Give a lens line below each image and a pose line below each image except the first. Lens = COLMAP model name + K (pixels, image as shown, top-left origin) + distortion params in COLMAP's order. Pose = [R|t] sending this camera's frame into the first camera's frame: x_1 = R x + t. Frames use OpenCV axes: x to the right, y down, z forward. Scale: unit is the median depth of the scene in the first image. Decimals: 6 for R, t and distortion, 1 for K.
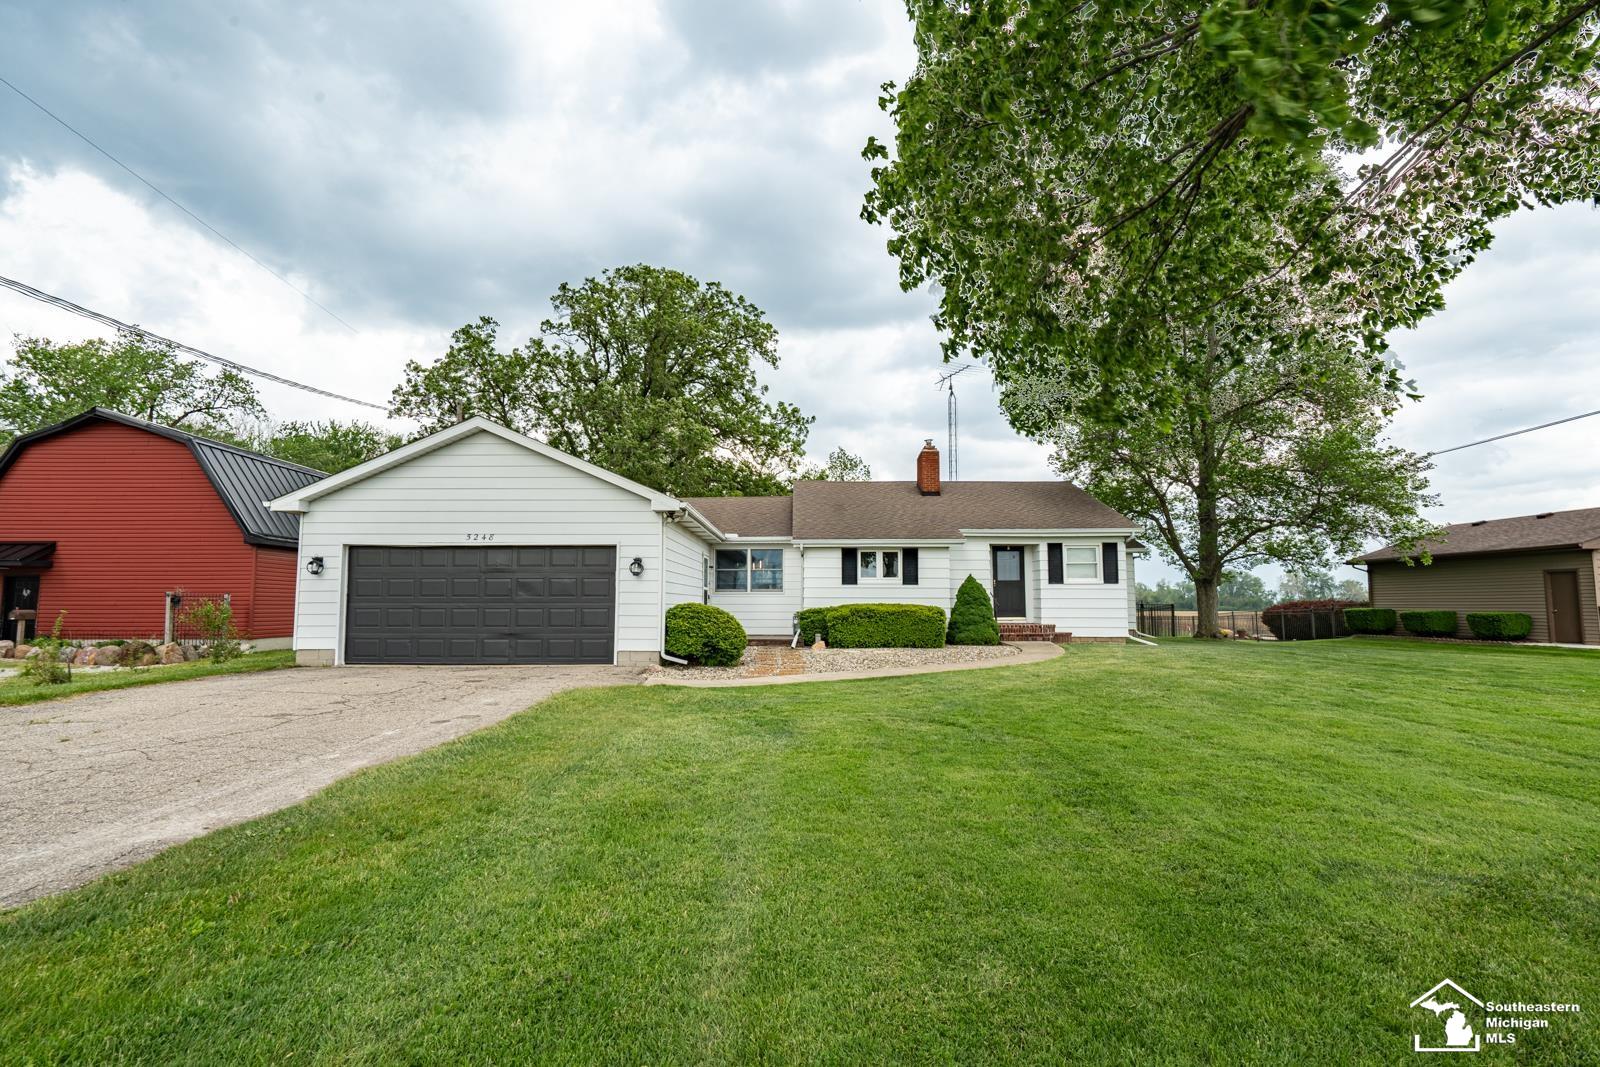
lens RADIAL K [[720.7, 0, 797.2], [0, 720.7, 537.2], [0, 0, 1]] dist [-0.004107, 0.002016]
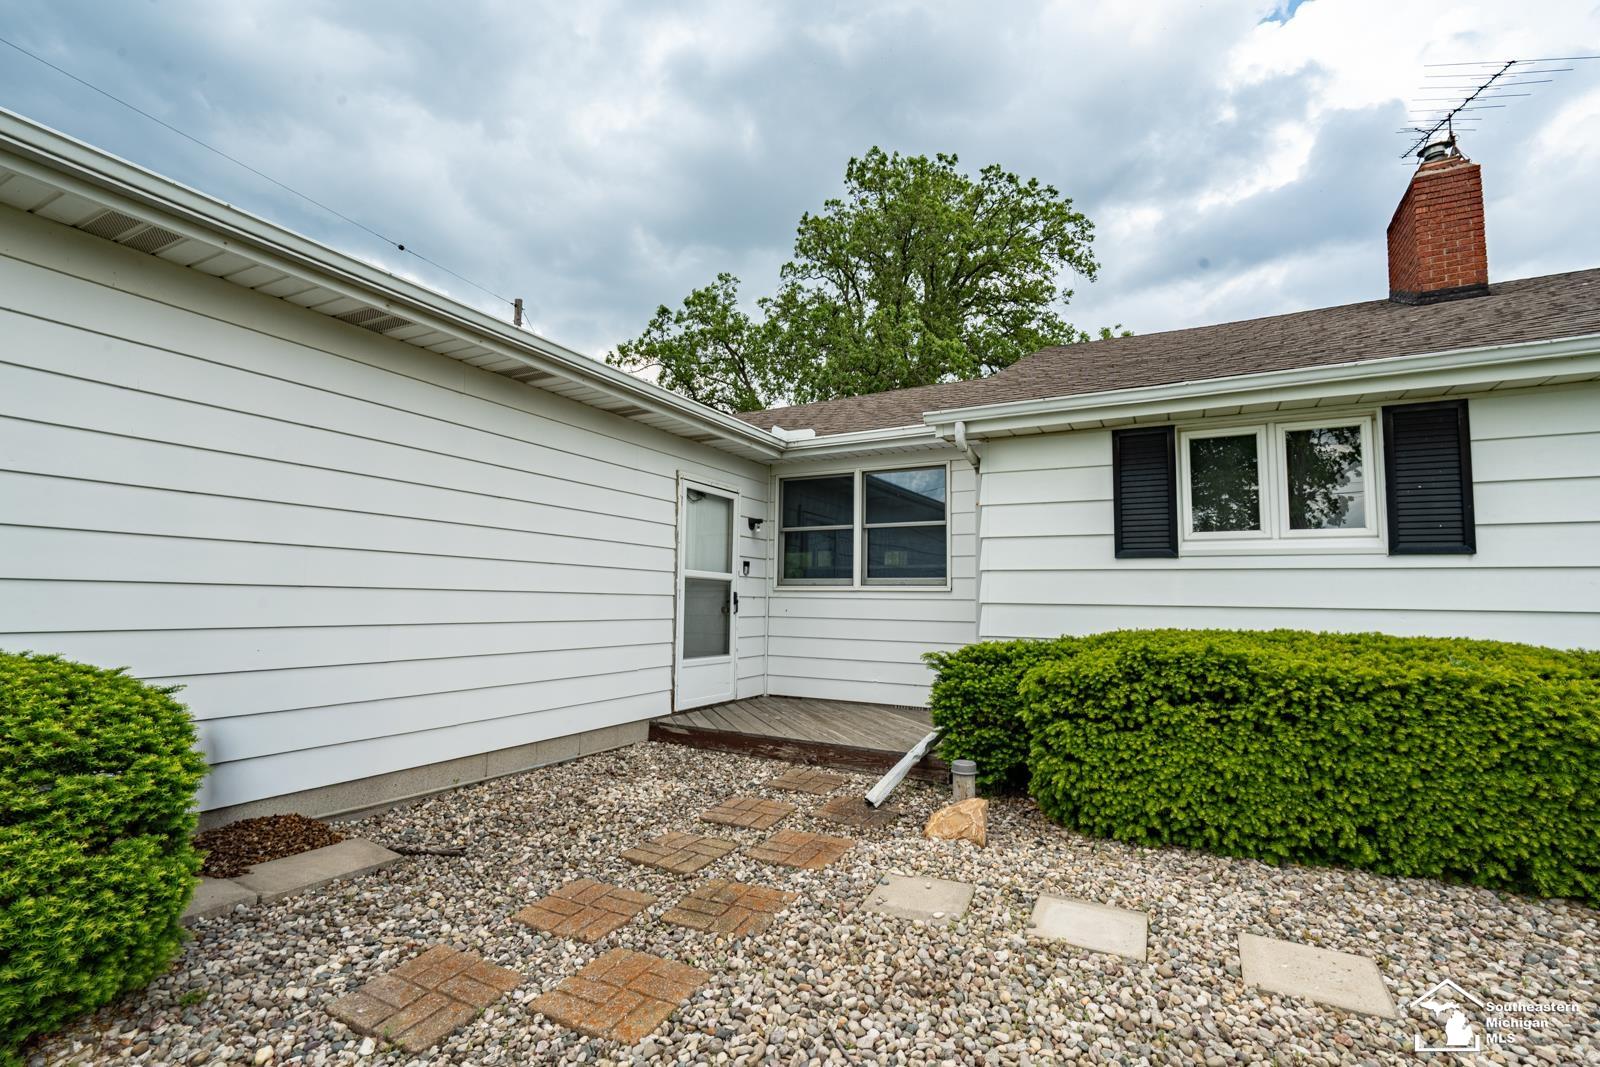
lens RADIAL K [[720.7, 0, 796.9], [0, 720.7, 532.3], [0, 0, 1]] dist [-0.004107, 0.002016]
pose [[0.887817, -0.029374, -0.459258, 0.080738], [0.022271, 0.999534, -0.020876, 0.058196], [0.459658, 0.008306, 0.888057, 0.692024]]
